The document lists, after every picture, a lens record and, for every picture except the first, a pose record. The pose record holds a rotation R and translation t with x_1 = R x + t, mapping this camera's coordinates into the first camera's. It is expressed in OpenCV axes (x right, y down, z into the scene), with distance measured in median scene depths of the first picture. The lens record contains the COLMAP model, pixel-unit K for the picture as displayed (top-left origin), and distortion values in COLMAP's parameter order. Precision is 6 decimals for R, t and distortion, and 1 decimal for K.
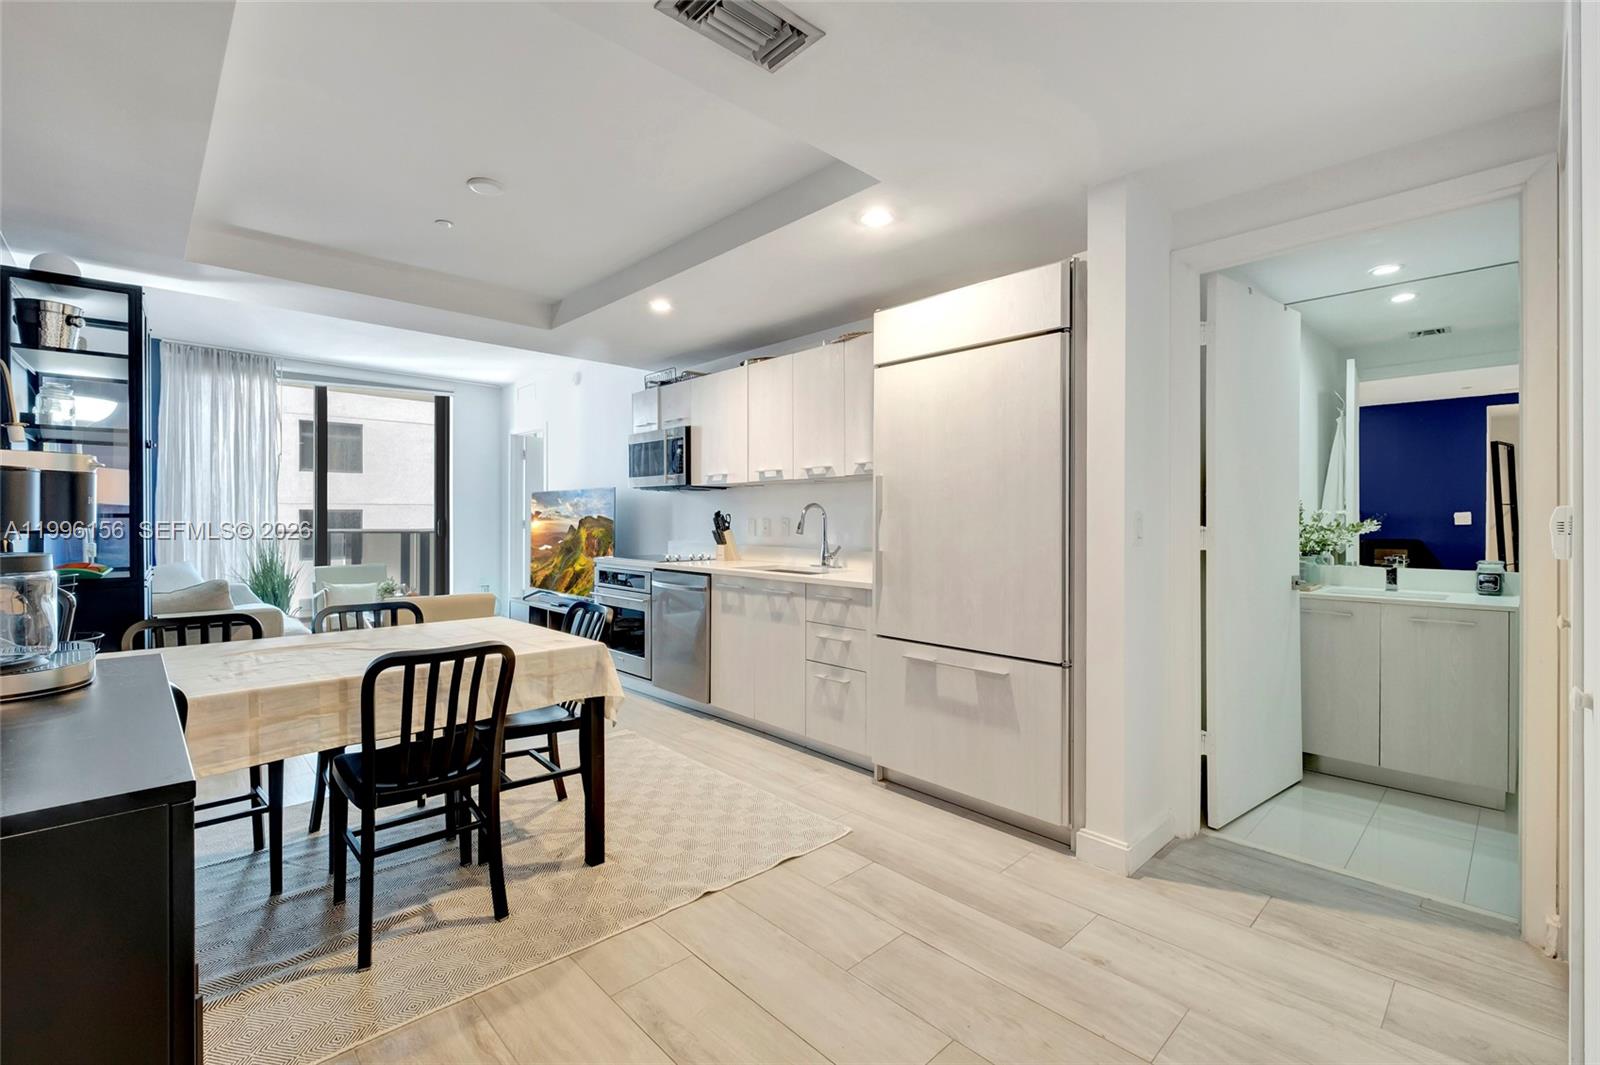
lens RADIAL K [[714.1, 0, 806.3], [0, 714.1, 529.0], [0, 0, 1]] dist [0.006586, -0.002963]
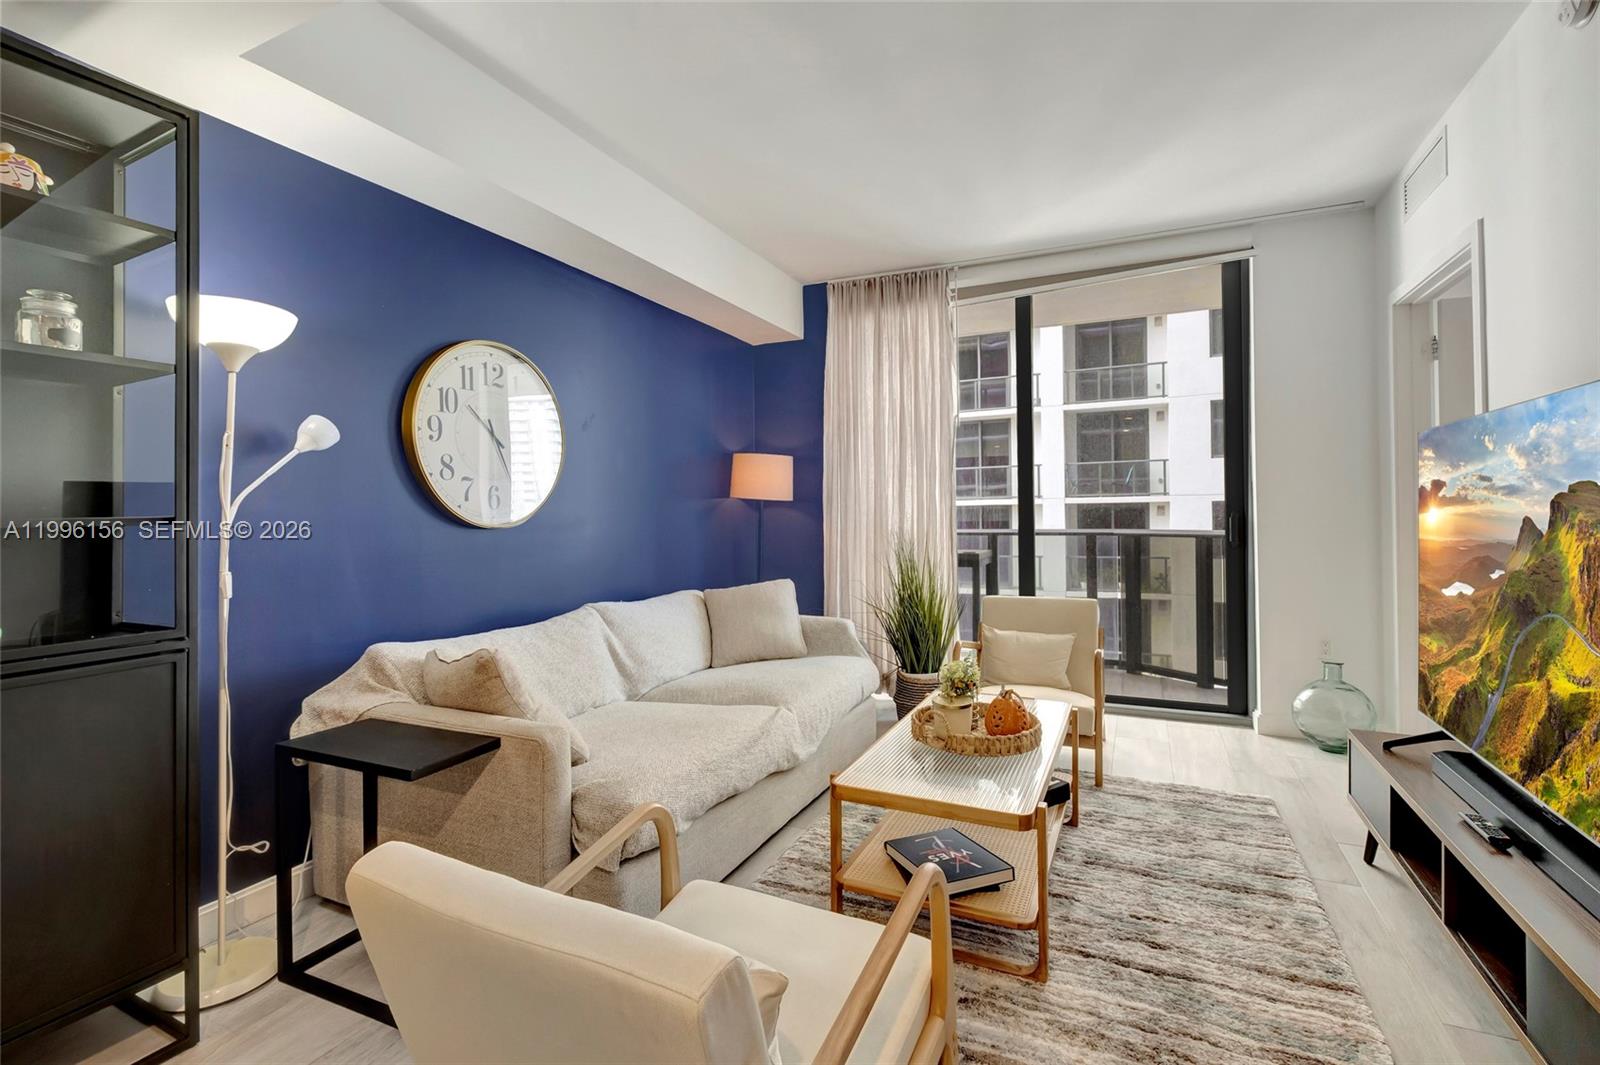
lens RADIAL K [[714.1, 0, 804.5], [0, 714.1, 523.3], [0, 0, 1]] dist [0.006586, -0.002963]
pose [[0.362177, -0.000044, -0.932109, -0.268997], [0.004866, 0.999986, 0.001843, -0.012575], [0.932097, -0.005203, 0.362172, 0.942382]]
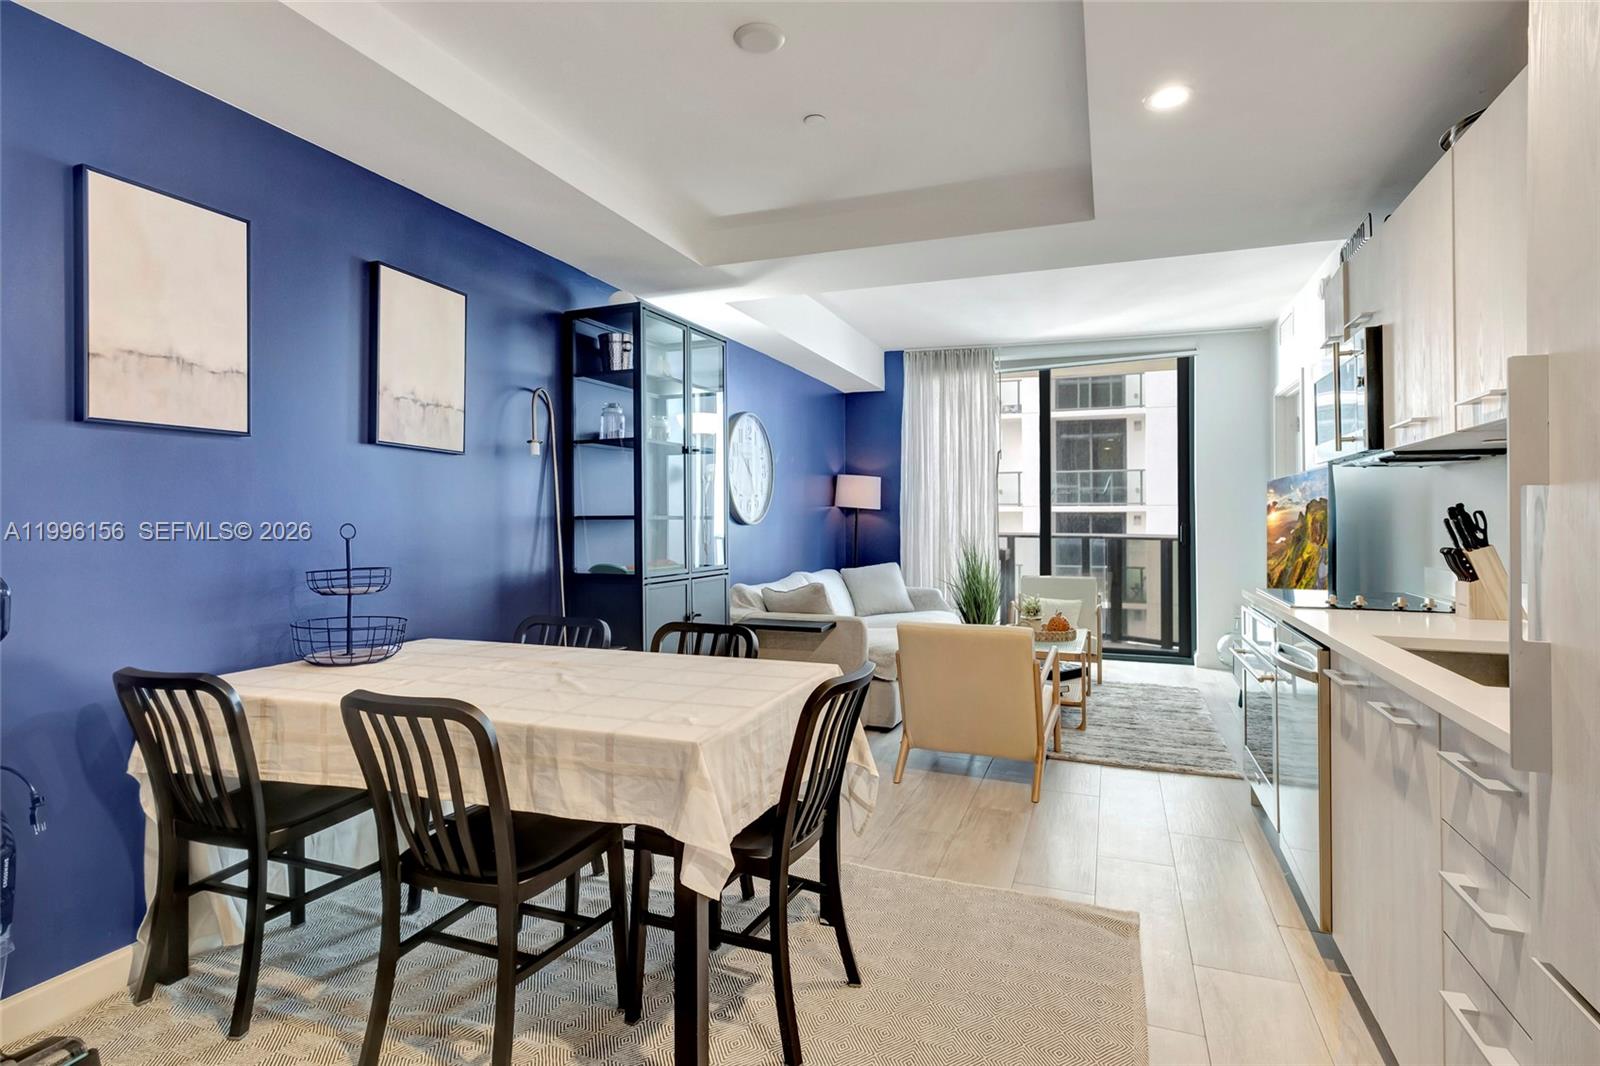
lens RADIAL K [[845.5, 0, 789.2], [0, 845.5, 507.7], [0, 0, 1]] dist [0.002726, 0.000063]
pose [[0.427734, -0.013439, -0.903805, 0.196488], [-0.014694, 0.999654, -0.021819, -0.005801], [0.903785, 0.022613, 0.427388, 0.434294]]
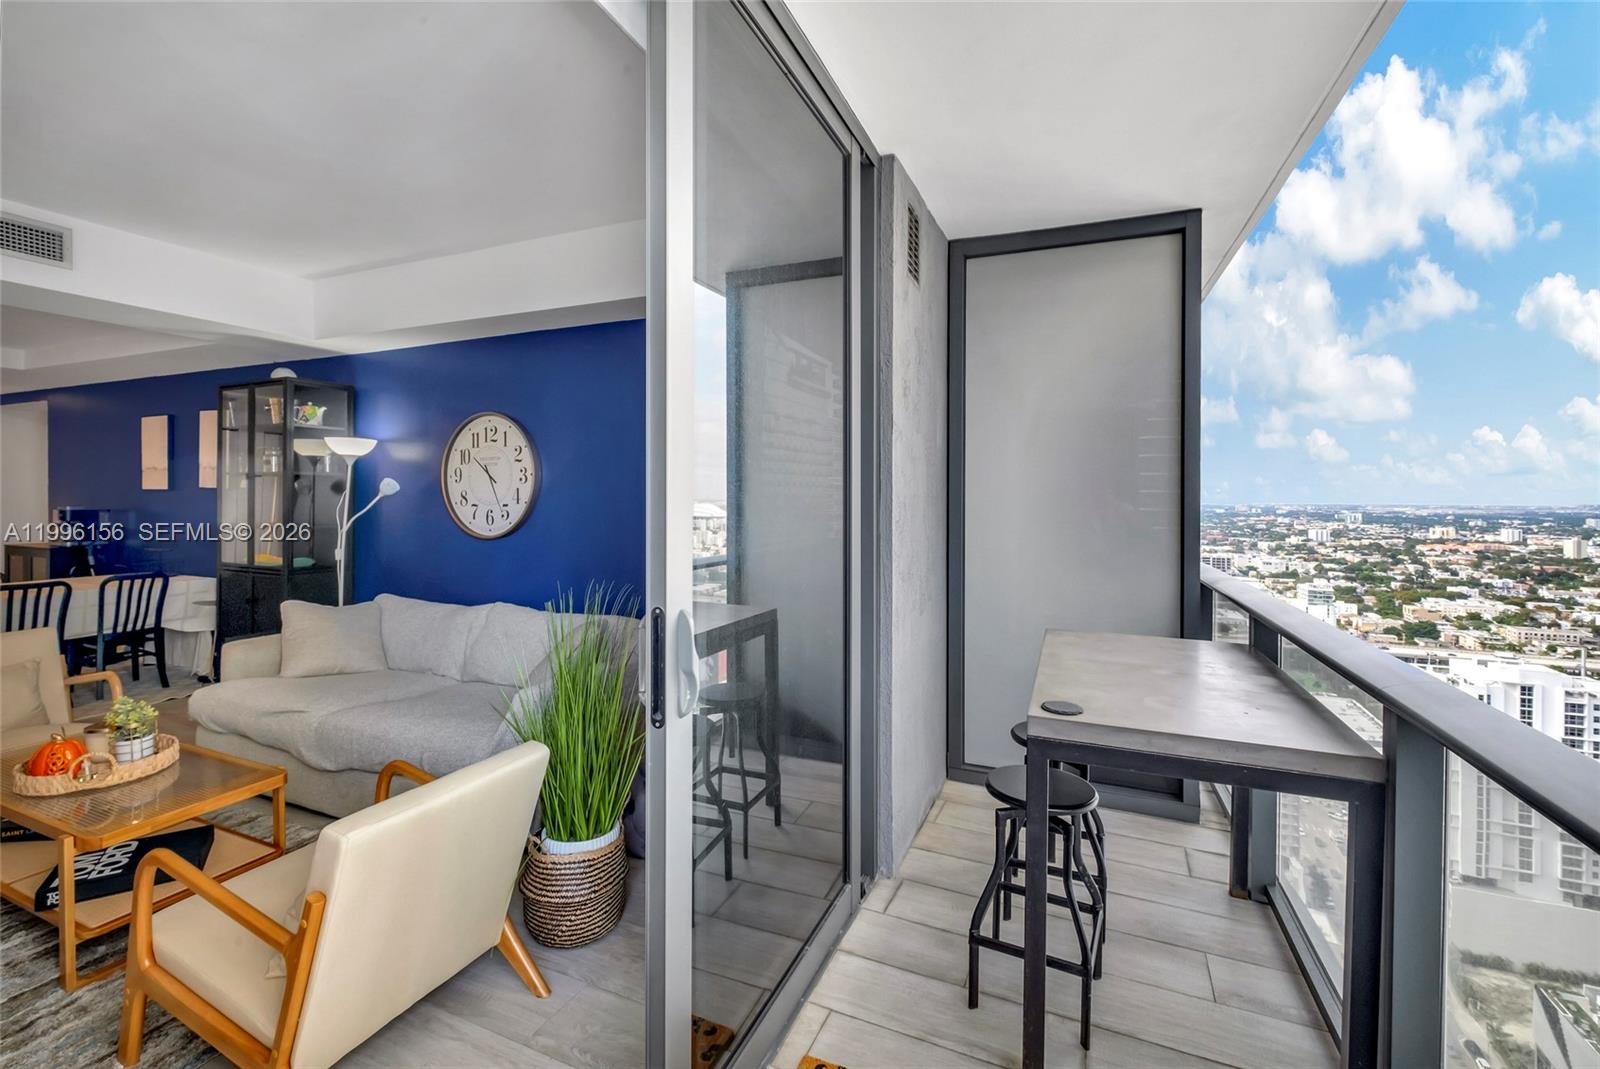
lens RADIAL K [[697.9, 0, 790.5], [0, 697.9, 497.0], [0, 0, 1]] dist [-0.005944, -0.000532]
pose [[-0.921187, 0.010762, -0.388971, -1.000814], [0.002189, 0.999745, 0.022478, -0.084170], [0.389114, 0.019855, -0.920976, 1.967803]]
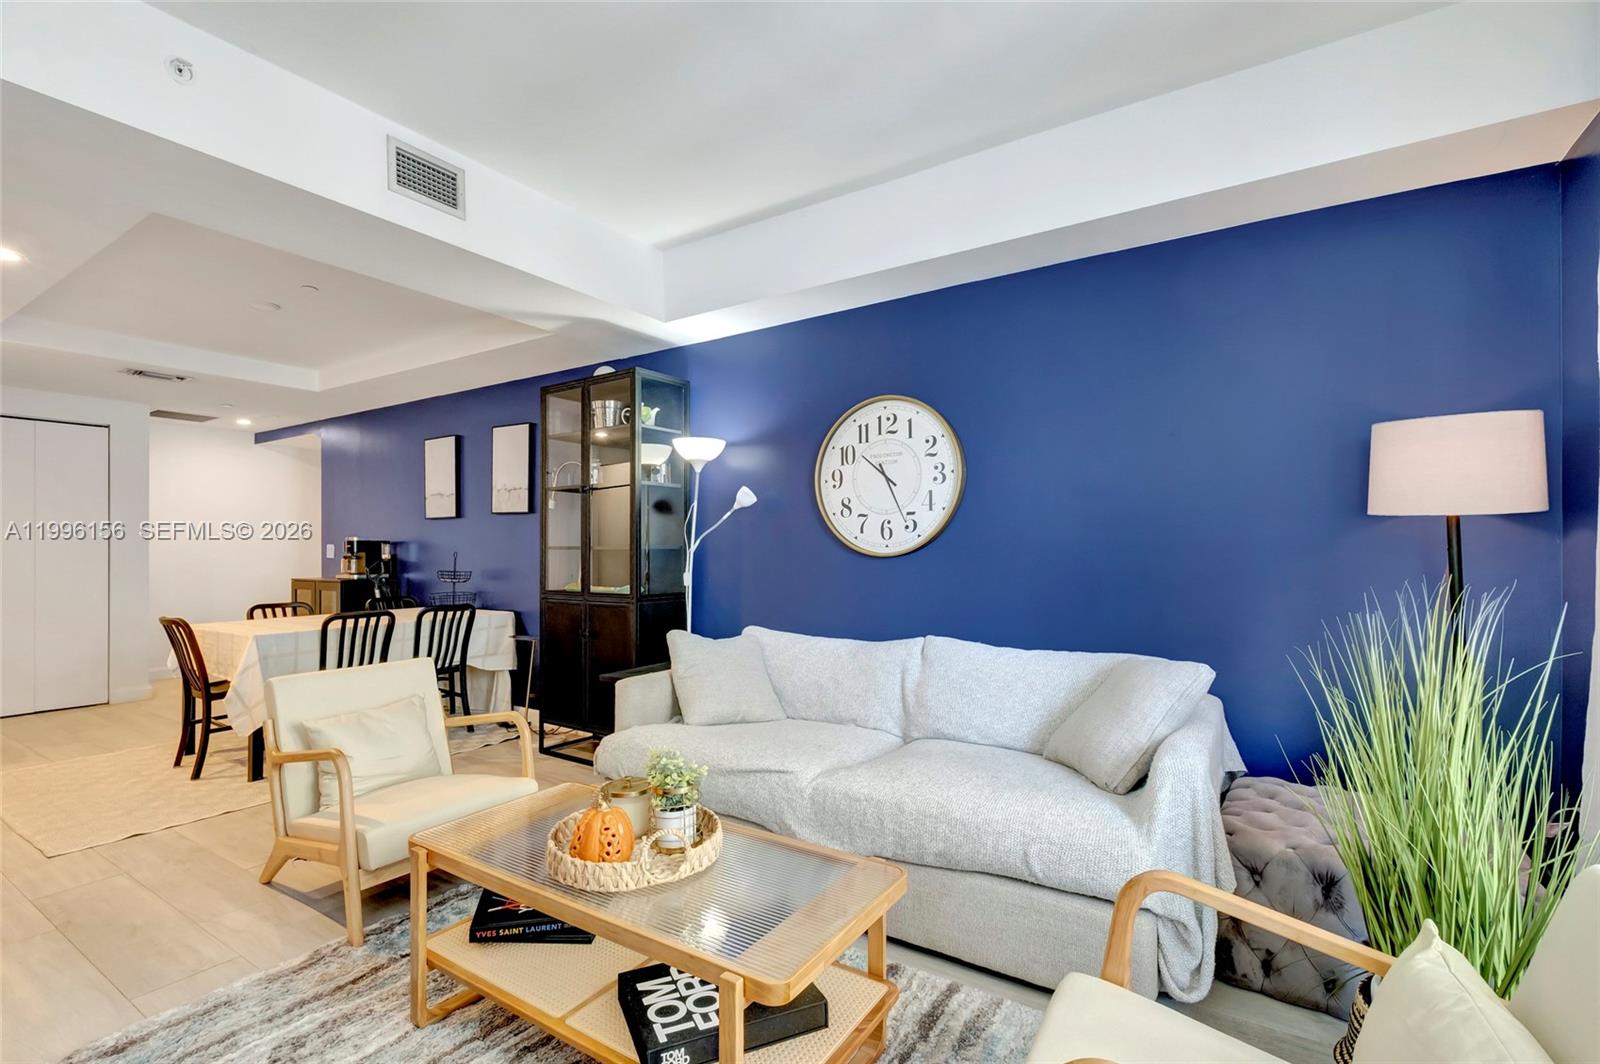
lens RADIAL K [[714.1, 0, 782.3], [0, 714.1, 556.7], [0, 0, 1]] dist [0.006586, -0.002963]
pose [[-0.972536, 0.020507, -0.231849, -0.698661], [0.014626, 0.999527, 0.027056, -0.028571], [0.232294, 0.022922, -0.972375, 1.652779]]
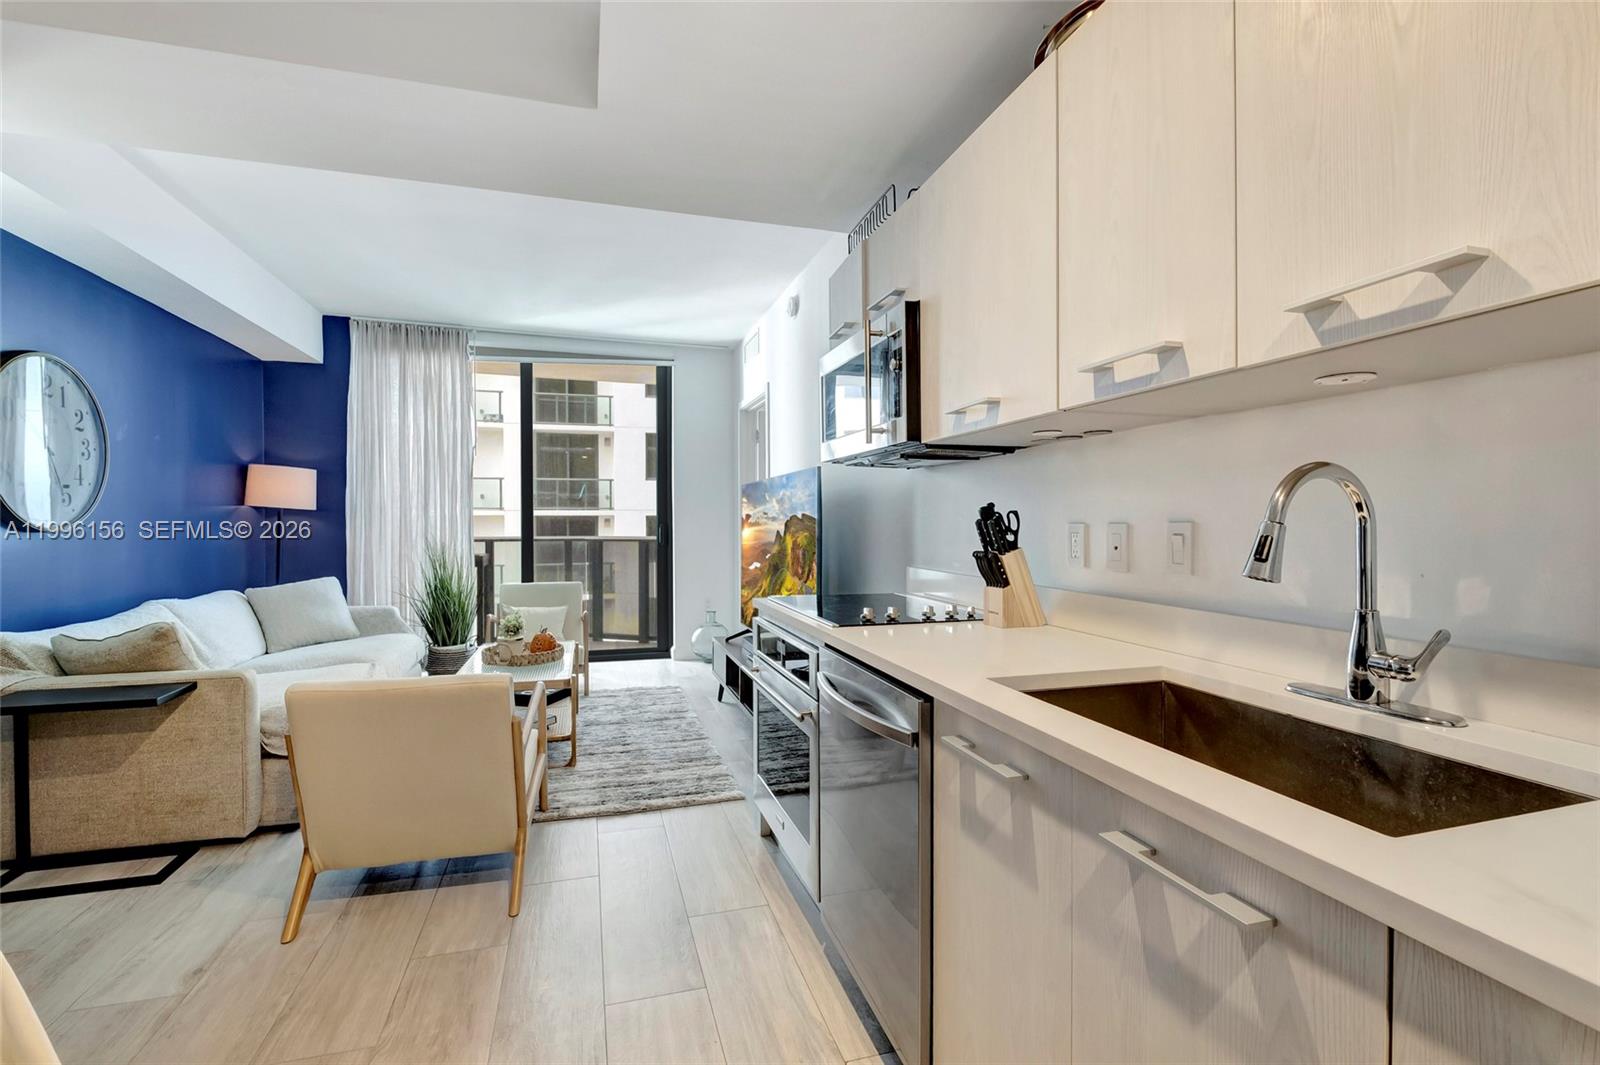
lens RADIAL K [[714.1, 0, 796.2], [0, 714.1, 526.2], [0, 0, 1]] dist [0.006586, -0.002963]
pose [[0.889742, -0.001450, -0.456462, -0.038086], [-0.002636, 0.999962, -0.008315, -0.009386], [0.456457, 0.008601, 0.889704, 0.645016]]
